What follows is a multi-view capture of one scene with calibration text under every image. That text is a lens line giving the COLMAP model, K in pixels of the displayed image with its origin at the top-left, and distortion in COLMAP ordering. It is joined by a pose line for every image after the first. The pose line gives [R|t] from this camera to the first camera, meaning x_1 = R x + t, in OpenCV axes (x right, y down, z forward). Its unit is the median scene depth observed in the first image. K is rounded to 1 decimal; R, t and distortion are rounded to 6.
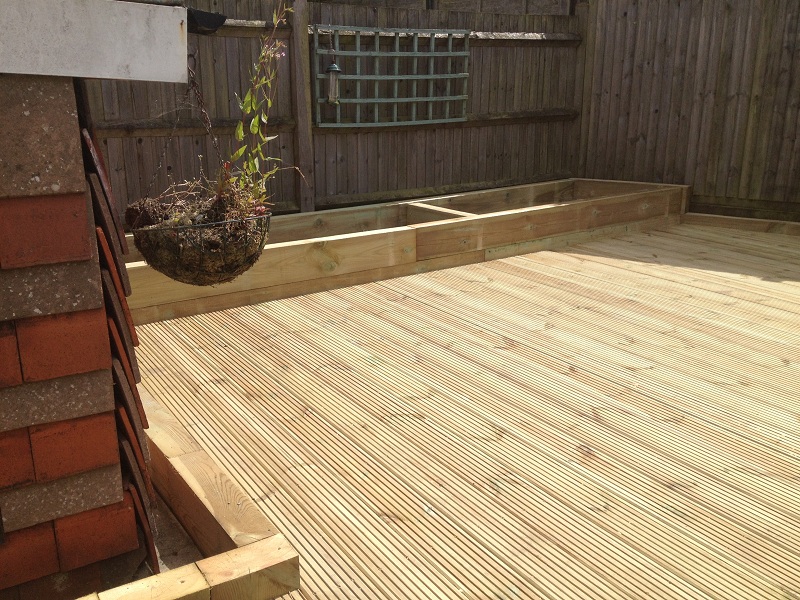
lens RADIAL K [[747.5, 0, 400.0], [0, 747.5, 300.0], [0, 0, 1]] dist [-0.001785, -0.015786]
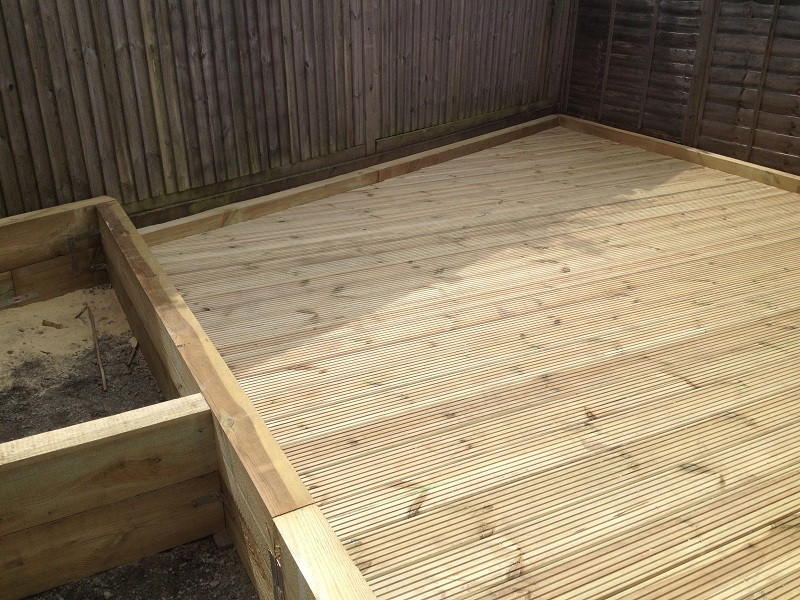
lens RADIAL K [[756.0, 0, 399.1], [0, 756.0, 304.6], [0, 0, 1]] dist [0.153927, -0.299011]
pose [[0.093146, -0.407683, 0.908360, -0.238348], [0.273071, 0.887804, 0.370455, -0.261752], [-0.957474, 0.213541, 0.194022, 0.692962]]
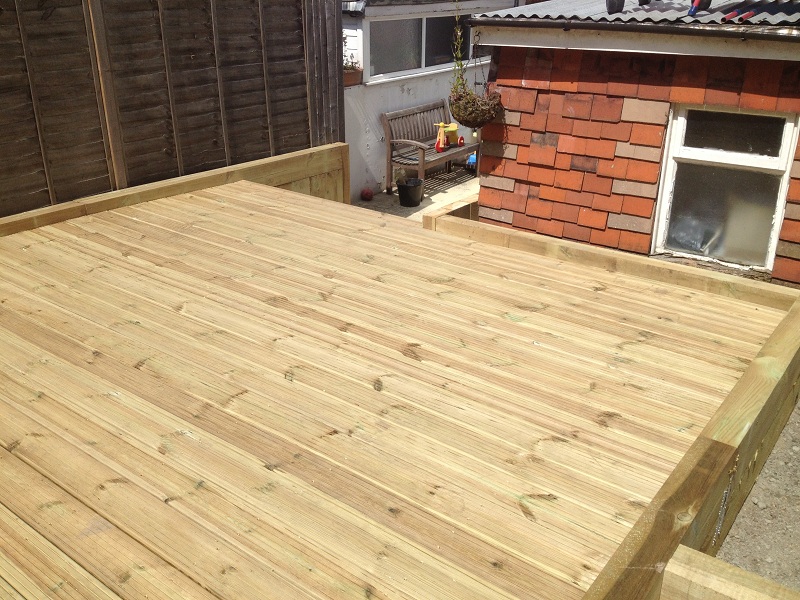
lens RADIAL K [[756.0, 0, 399.1], [0, 756.0, 304.6], [0, 0, 1]] dist [0.153927, -0.299011]
pose [[-0.936212, 0.137399, -0.323463, 0.284422], [-0.099914, 0.778363, 0.619813, -0.364733], [0.336933, 0.612595, -0.714985, 1.001447]]
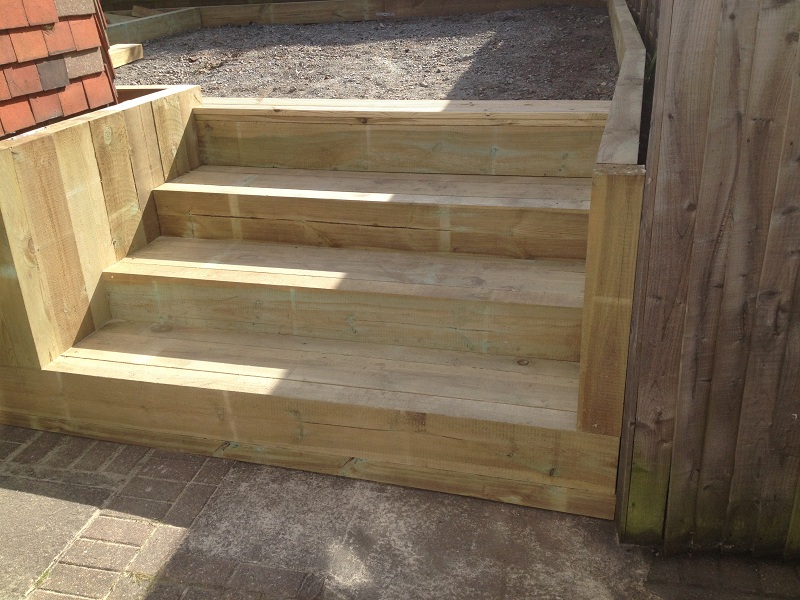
lens RADIAL K [[760.9, 0, 400.0], [0, 760.9, 300.0], [0, 0, 1]] dist [0.148739, -0.327697]
pose [[0.729915, -0.305004, 0.611716, -0.384318], [0.225288, 0.952268, 0.205986, 0.188931], [-0.645344, -0.012540, 0.763789, -0.304663]]
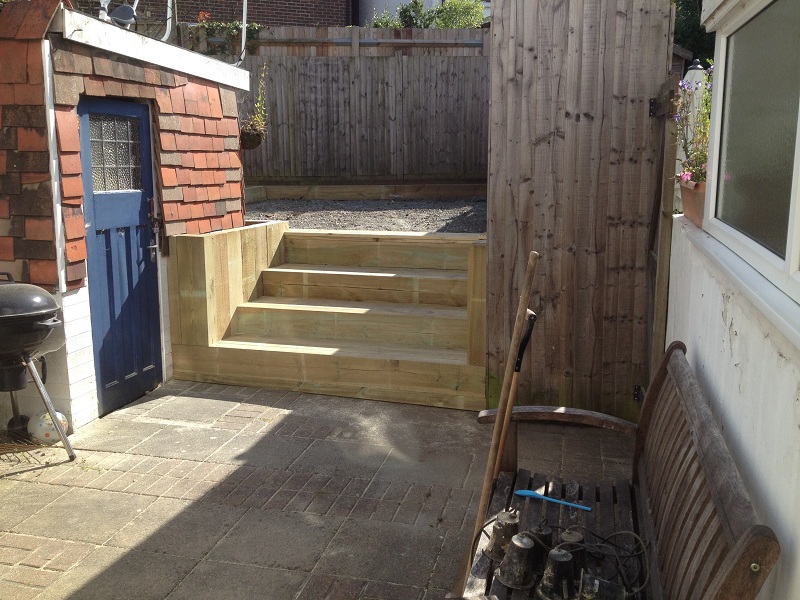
lens RADIAL K [[756.0, 0, 399.1], [0, 756.0, 304.6], [0, 0, 1]] dist [0.153927, -0.299011]
pose [[0.747167, -0.132644, 0.651265, -0.707848], [0.188271, 0.981987, -0.015991, 0.290668], [-0.637413, 0.134562, 0.758682, -0.678559]]
